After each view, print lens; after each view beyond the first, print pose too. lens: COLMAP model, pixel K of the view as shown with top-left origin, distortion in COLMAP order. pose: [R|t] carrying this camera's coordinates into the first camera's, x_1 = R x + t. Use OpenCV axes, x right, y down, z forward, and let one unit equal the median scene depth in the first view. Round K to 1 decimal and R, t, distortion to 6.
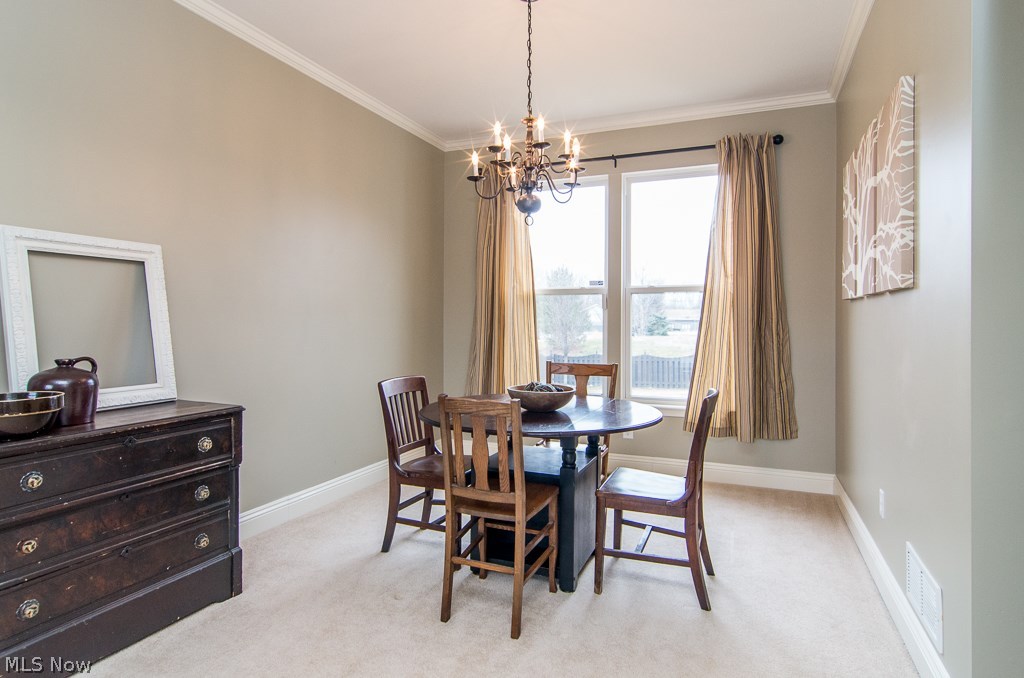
lens RADIAL K [[570.9, 0, 536.4], [0, 570.9, 338.4], [0, 0, 1]] dist [-0.000112, 0.000344]
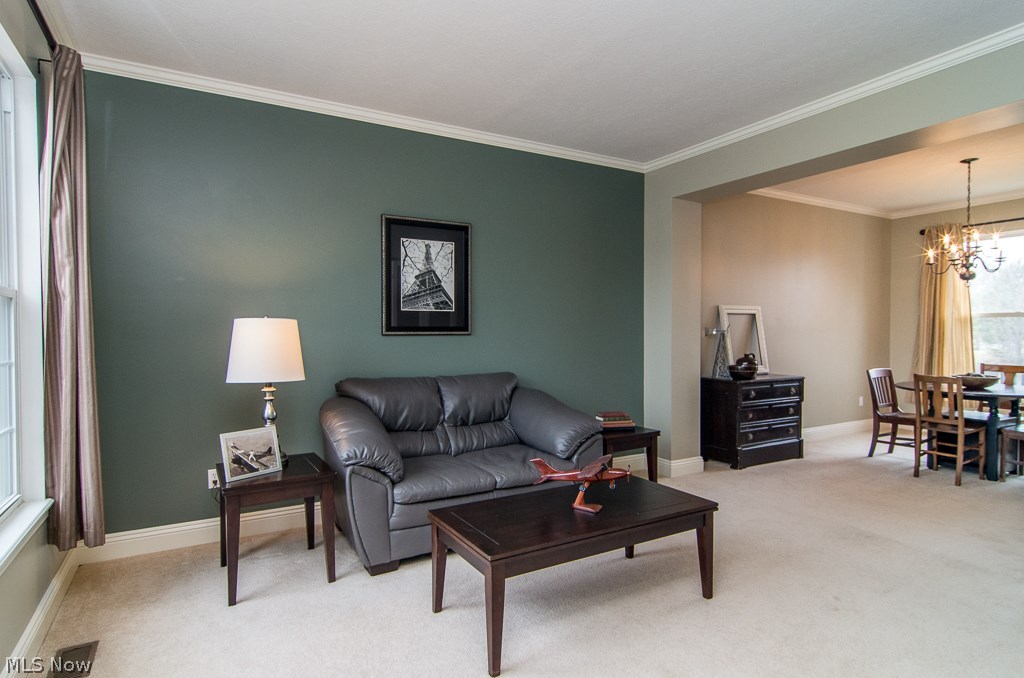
lens RADIAL K [[550.6, 0, 514.3], [0, 550.6, 343.5], [0, 0, 1]] dist [0.000720, -0.000914]
pose [[0.766981, 0.007736, -0.641623, 0.006674], [-0.011562, 0.999932, -0.001764, 0.003704], [0.641566, 0.008771, 0.767018, -1.323425]]
